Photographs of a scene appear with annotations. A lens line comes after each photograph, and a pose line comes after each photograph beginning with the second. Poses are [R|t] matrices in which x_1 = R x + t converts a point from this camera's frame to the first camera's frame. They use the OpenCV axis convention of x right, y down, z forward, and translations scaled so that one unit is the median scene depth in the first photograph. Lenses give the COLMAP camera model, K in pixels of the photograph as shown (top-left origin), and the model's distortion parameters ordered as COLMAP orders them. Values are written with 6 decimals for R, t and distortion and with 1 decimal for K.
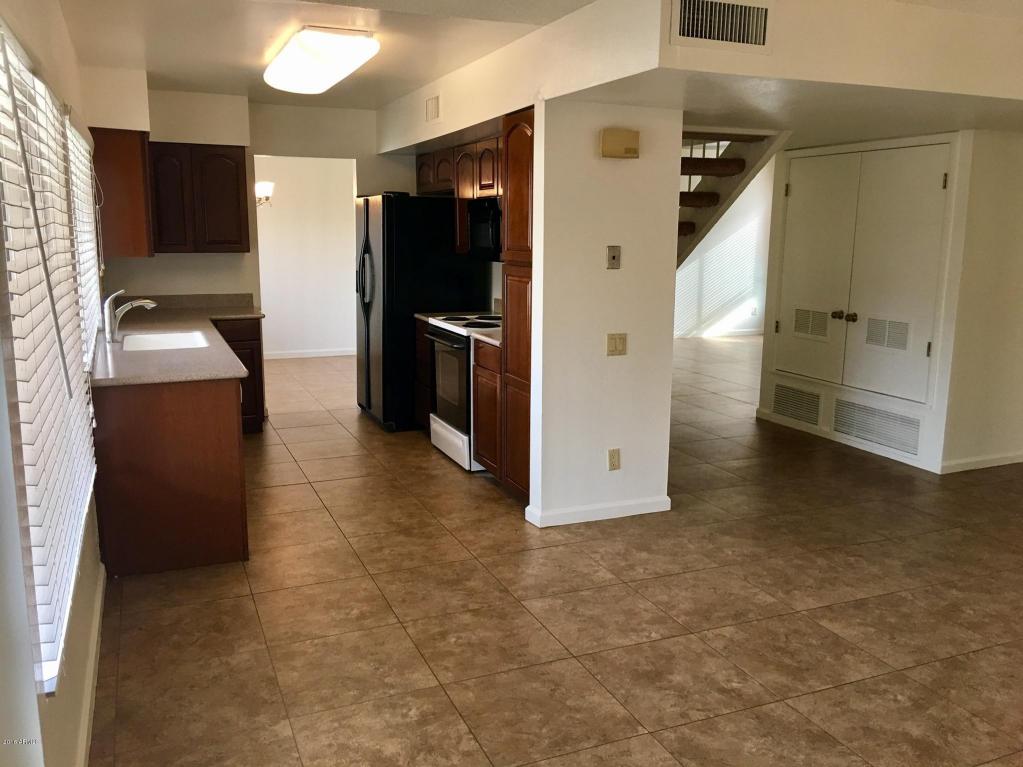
lens RADIAL K [[859.0, 0, 506.8], [0, 859.0, 381.7], [0, 0, 1]] dist [0.072180, -0.127259]
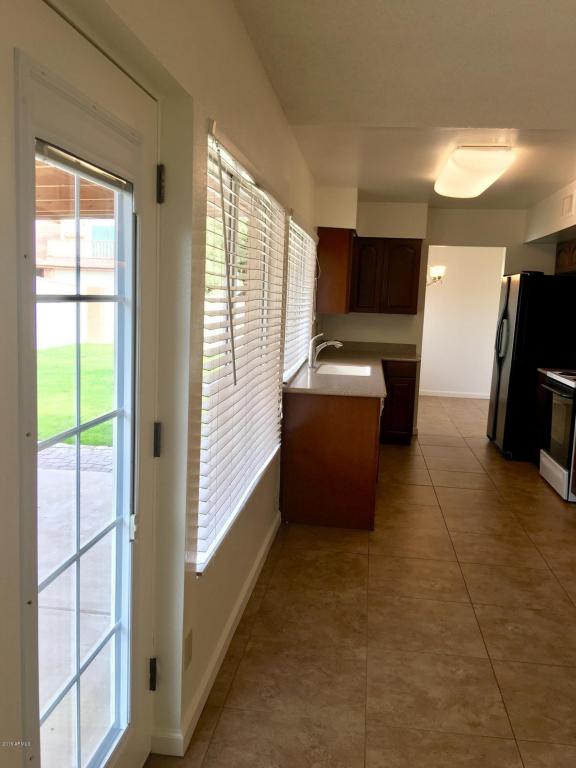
lens RADIAL K [[644.9, 0, 289.6], [0, 644.9, 374.5], [0, 0, 1]] dist [0.072180, -0.127259]
pose [[0.866359, 0.087752, -0.491652, 0.057576], [-0.121927, 0.991818, -0.037828, 0.012512], [0.484310, 0.092718, 0.869970, 0.014297]]
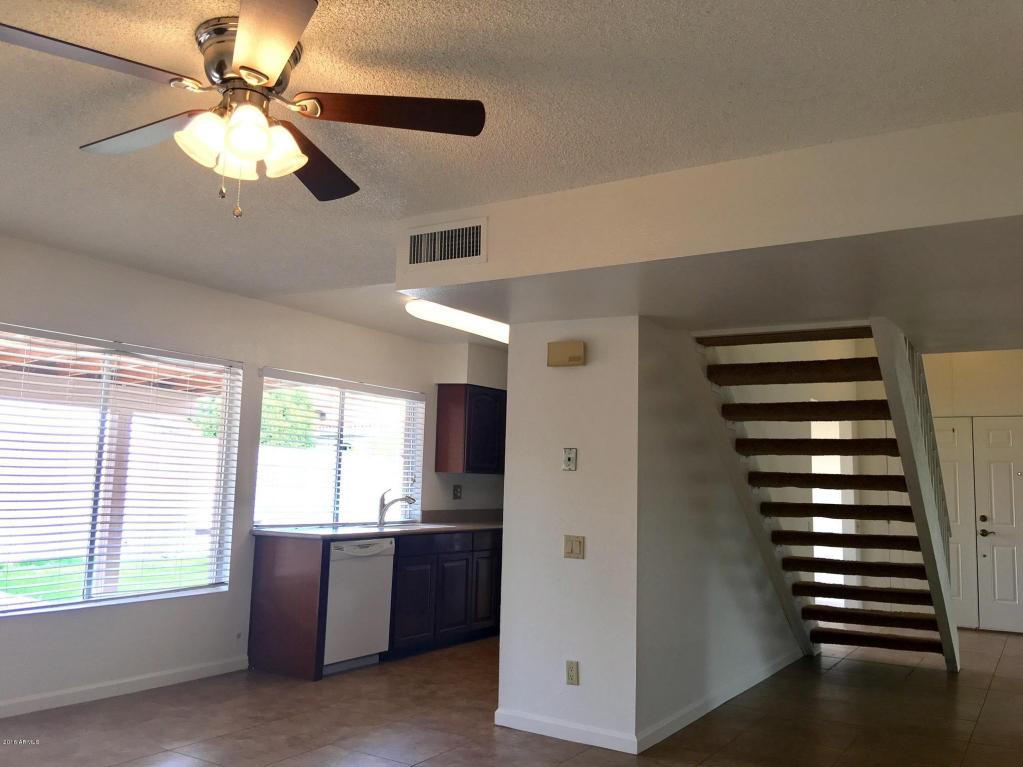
lens RADIAL K [[859.0, 0, 505.8], [0, 859.0, 382.2], [0, 0, 1]] dist [0.072180, -0.127259]
pose [[0.579985, -0.082159, -0.810474, 0.812061], [-0.172316, 0.960016, -0.220630, 0.006361], [0.796194, 0.267619, 0.542637, 0.316385]]
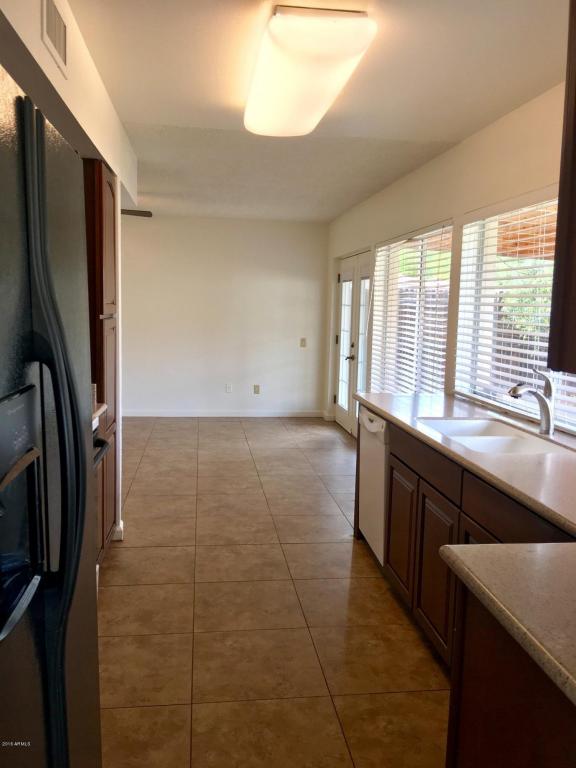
lens RADIAL K [[644.9, 0, 287.9], [0, 644.9, 385.6], [0, 0, 1]] dist [0.072180, -0.127259]
pose [[-0.965054, -0.063020, 0.254359, -0.360765], [0.015222, 0.955532, 0.294495, -0.257885], [-0.261608, 0.288076, -0.921181, 1.545740]]
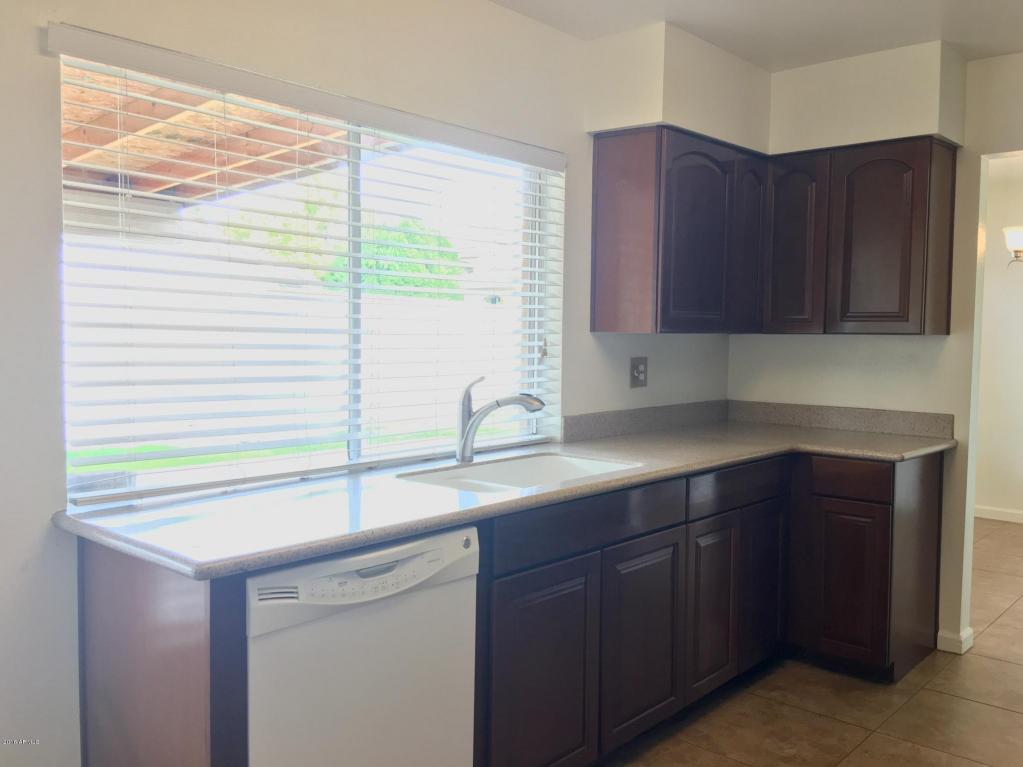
lens RADIAL K [[859.0, 0, 507.1], [0, 859.0, 379.1], [0, 0, 1]] dist [0.072180, -0.127259]
pose [[0.423748, 0.049829, -0.904408, 0.094196], [-0.171429, 0.984852, -0.026060, -0.087870], [0.889410, 0.166085, 0.425871, 0.735286]]
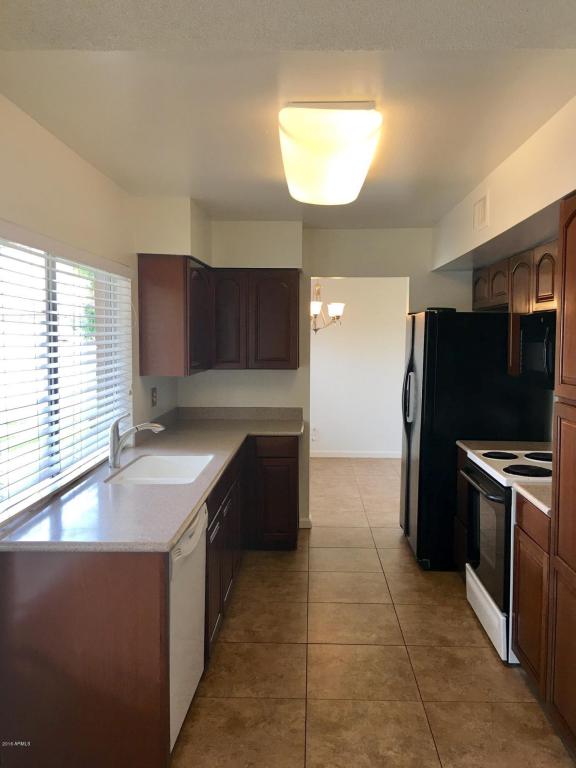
lens RADIAL K [[644.9, 0, 291.6], [0, 644.9, 376.7], [0, 0, 1]] dist [0.072180, -0.127259]
pose [[0.910041, 0.023917, -0.413828, 0.018360], [-0.072046, 0.992265, -0.101087, -0.083385], [0.408210, 0.121808, 0.904725, 0.404294]]
